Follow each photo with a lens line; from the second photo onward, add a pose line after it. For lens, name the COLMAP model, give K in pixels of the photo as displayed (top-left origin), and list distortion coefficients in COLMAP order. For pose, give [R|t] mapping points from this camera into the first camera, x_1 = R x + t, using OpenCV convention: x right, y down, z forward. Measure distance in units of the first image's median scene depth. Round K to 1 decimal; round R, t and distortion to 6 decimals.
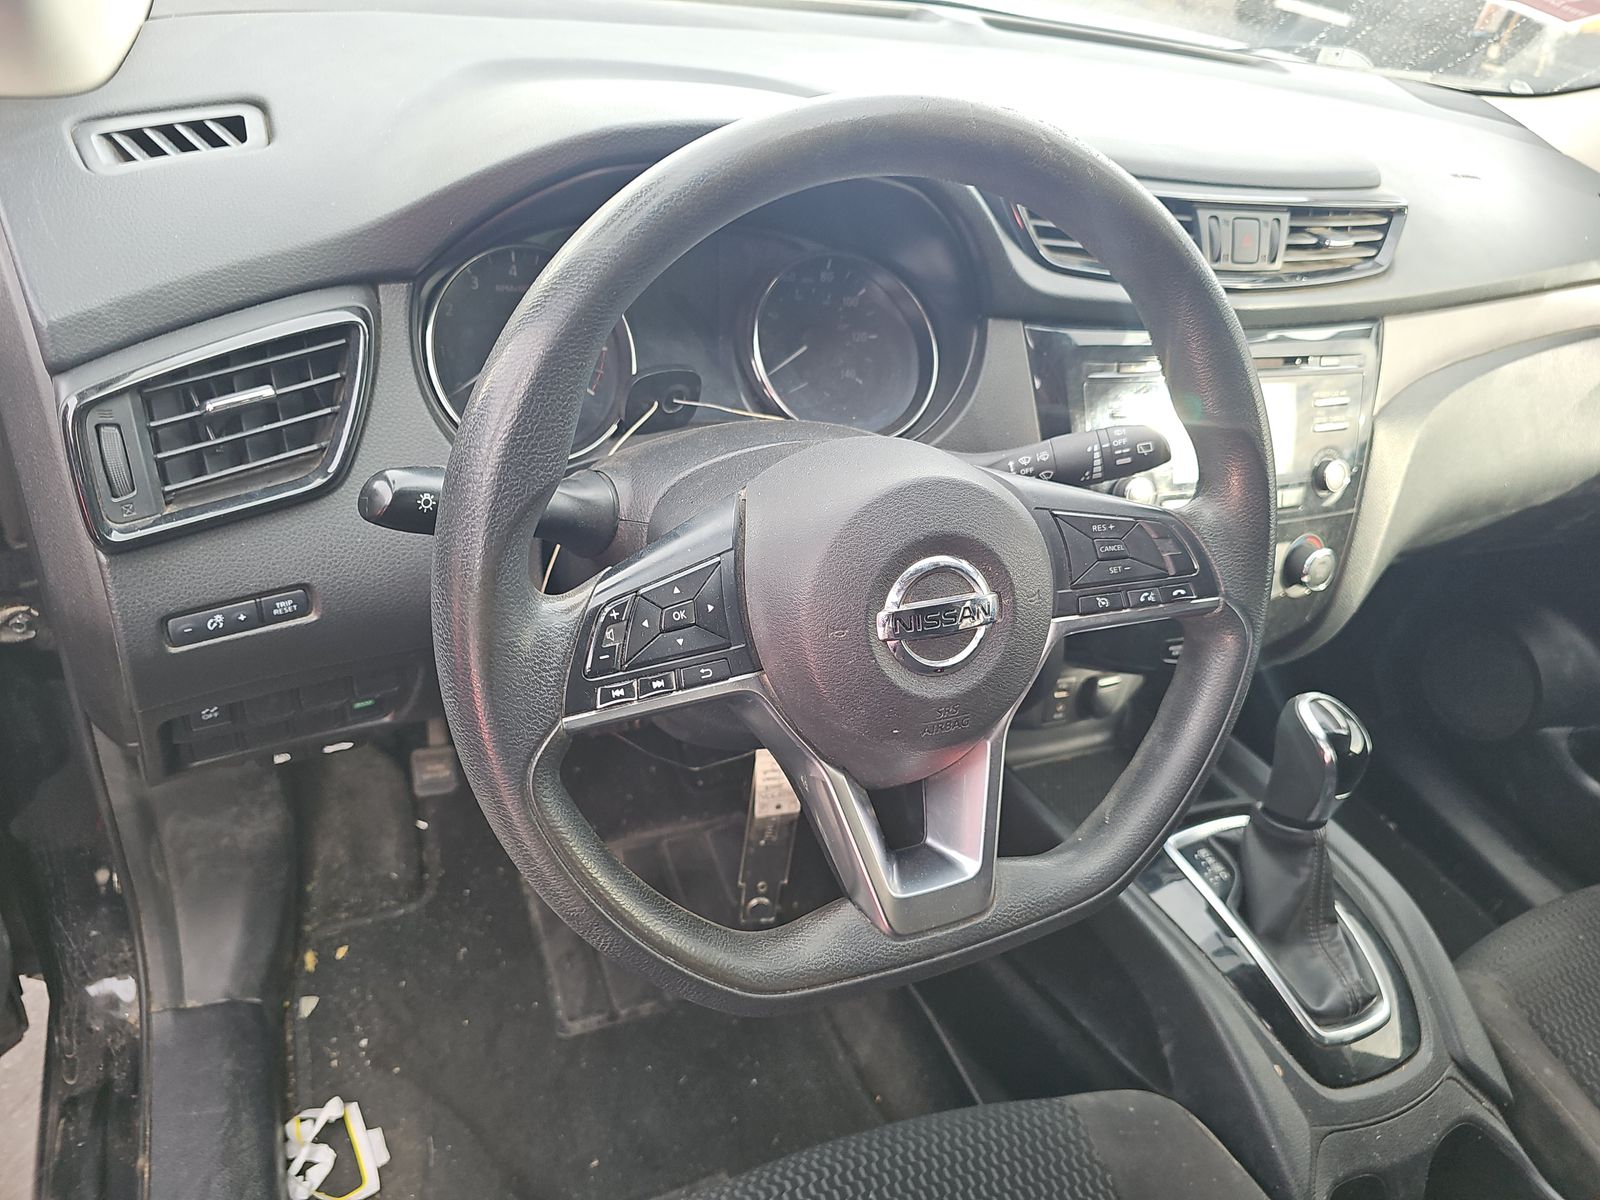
lens RADIAL K [[1067.4, 0, 802.8], [0, 1067.4, 597.2], [0, 0, 1]] dist [0.006597, 0.002979]
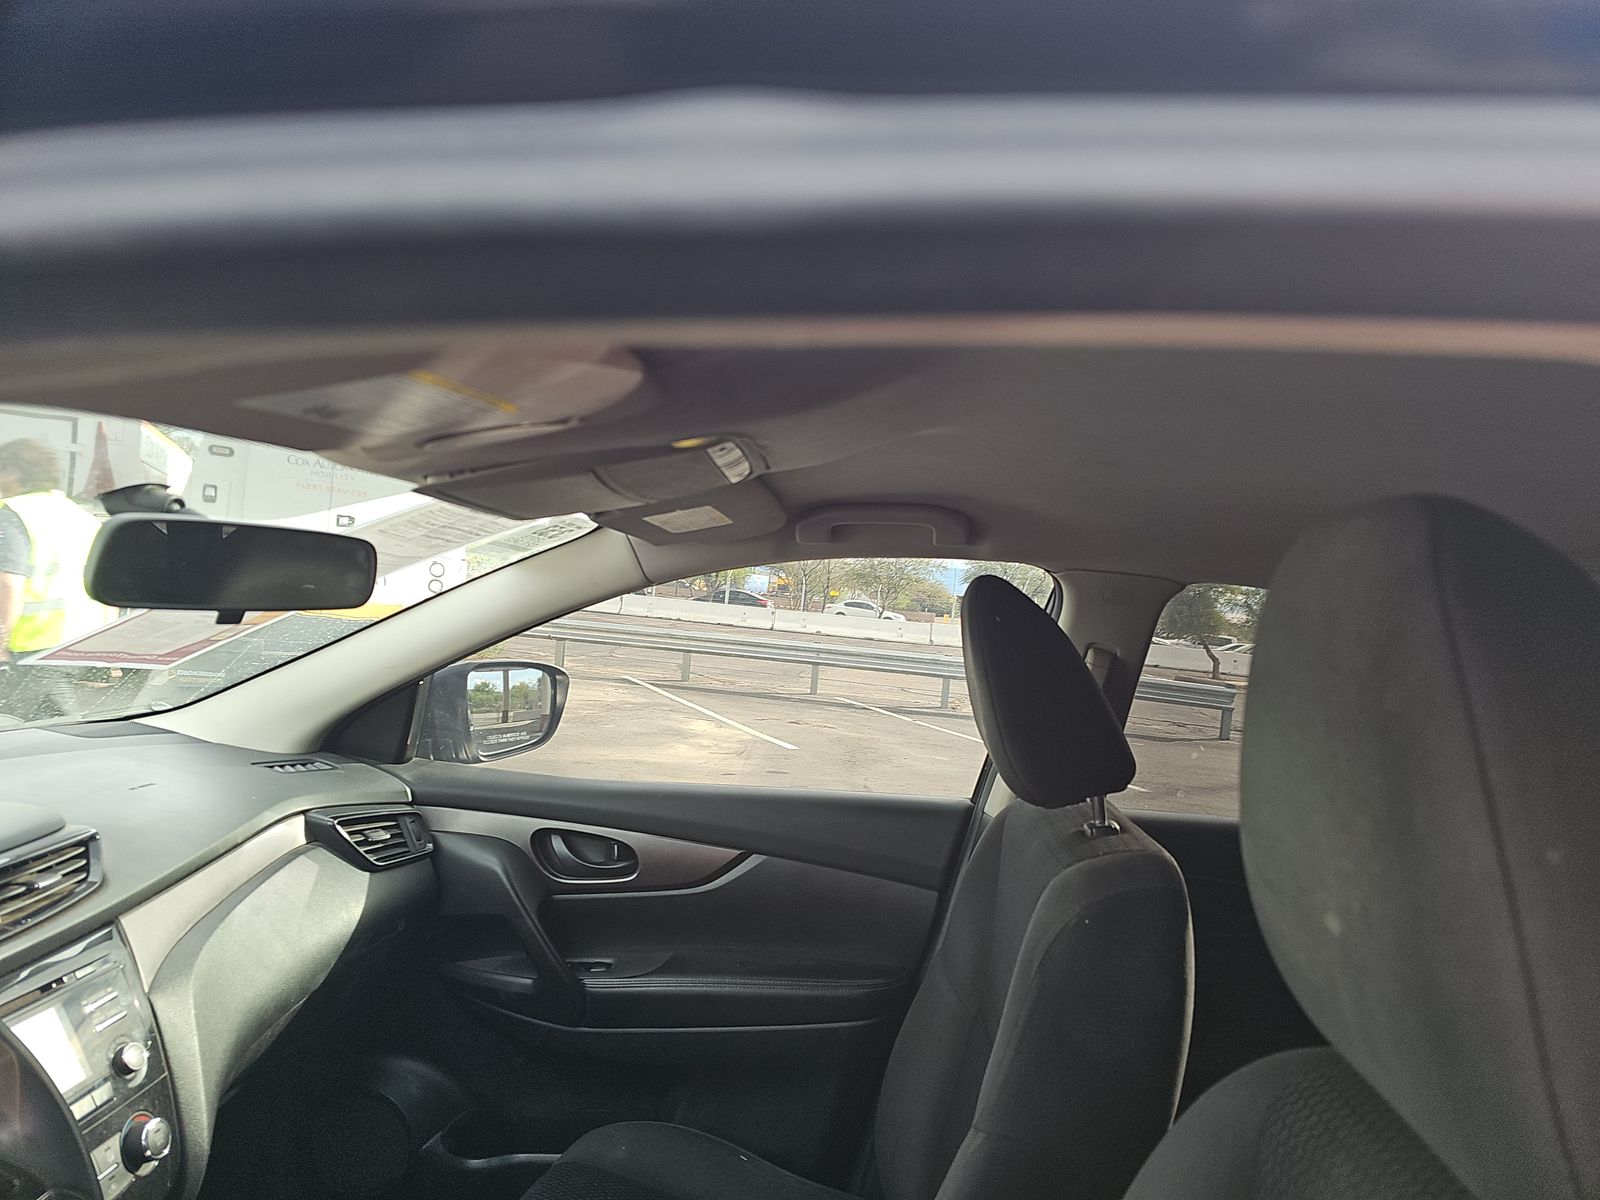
lens RADIAL K [[1067.4, 0, 798.0], [0, 1067.4, 591.2], [0, 0, 1]] dist [0.006597, 0.002979]
pose [[0.477037, -0.156161, 0.864899, -0.079235], [0.552964, 0.818231, -0.157254, 0.051587], [-0.683130, 0.553274, 0.476678, -0.306026]]
